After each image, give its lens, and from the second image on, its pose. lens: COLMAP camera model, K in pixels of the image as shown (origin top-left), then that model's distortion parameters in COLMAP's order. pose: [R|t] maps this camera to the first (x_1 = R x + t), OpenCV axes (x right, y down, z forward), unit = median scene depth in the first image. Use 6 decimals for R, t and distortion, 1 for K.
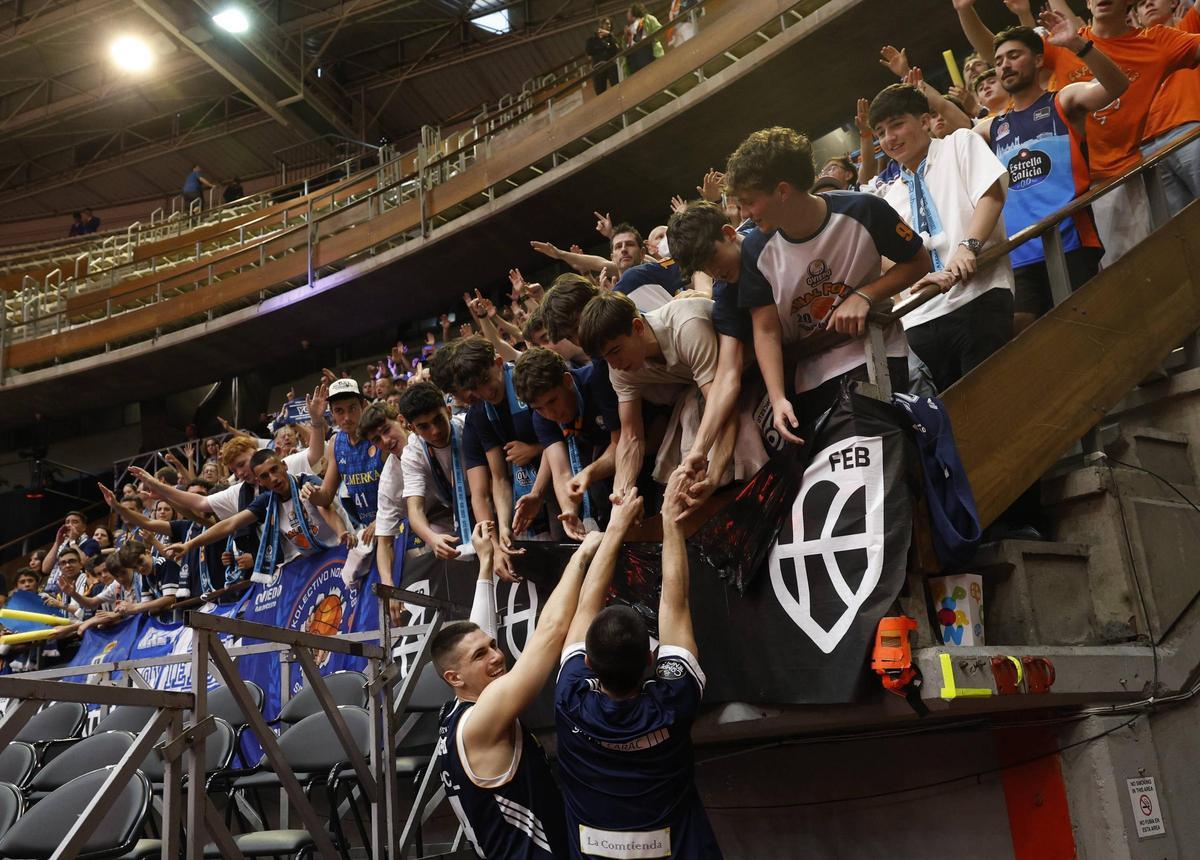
lens RADIAL K [[1135.5, 0, 556.7], [0, 1135.5, 428.6], [0, 0, 1]] dist [-0.001100, 0.021017]
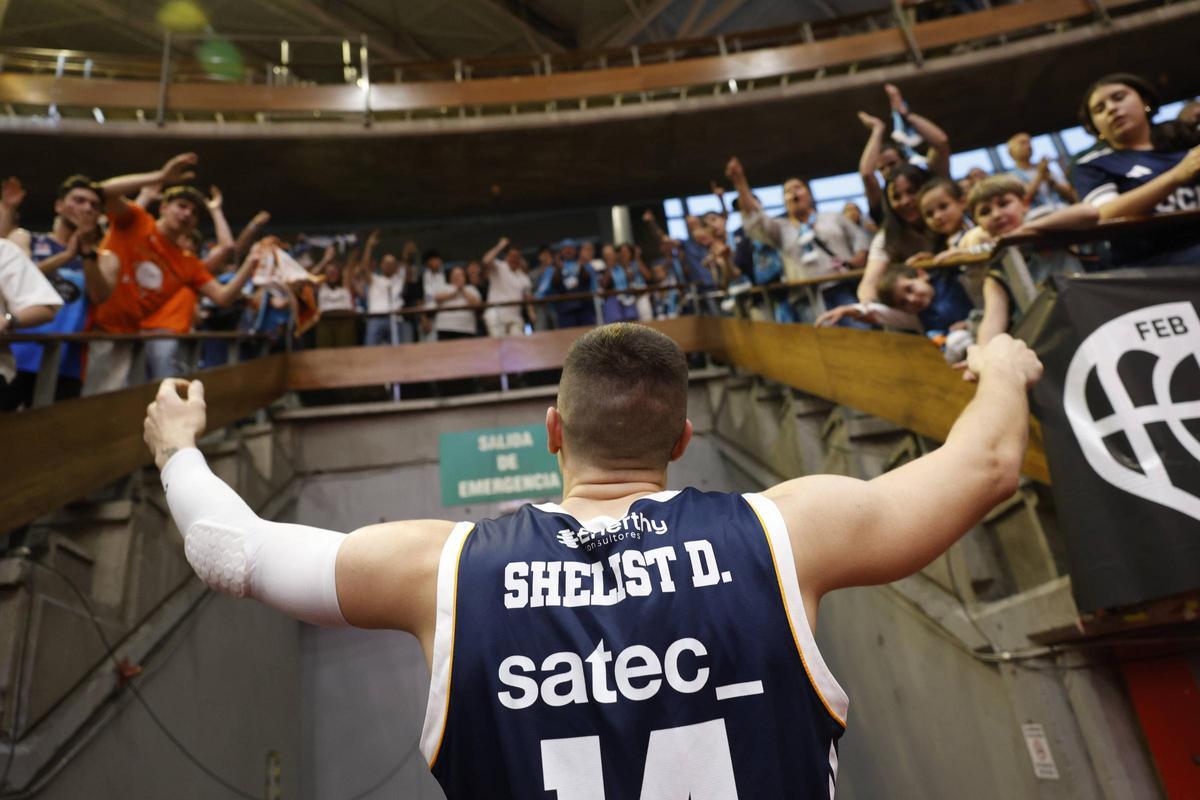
lens RADIAL K [[798.7, 0, 603.6], [0, 798.7, 390.4], [0, 0, 1]] dist [0.002949, 0.000445]
pose [[0.411658, 0.382199, 0.827322, 0.027230], [-0.154306, 0.923934, -0.350051, 0.066731], [-0.898180, 0.016441, 0.439321, 0.196995]]
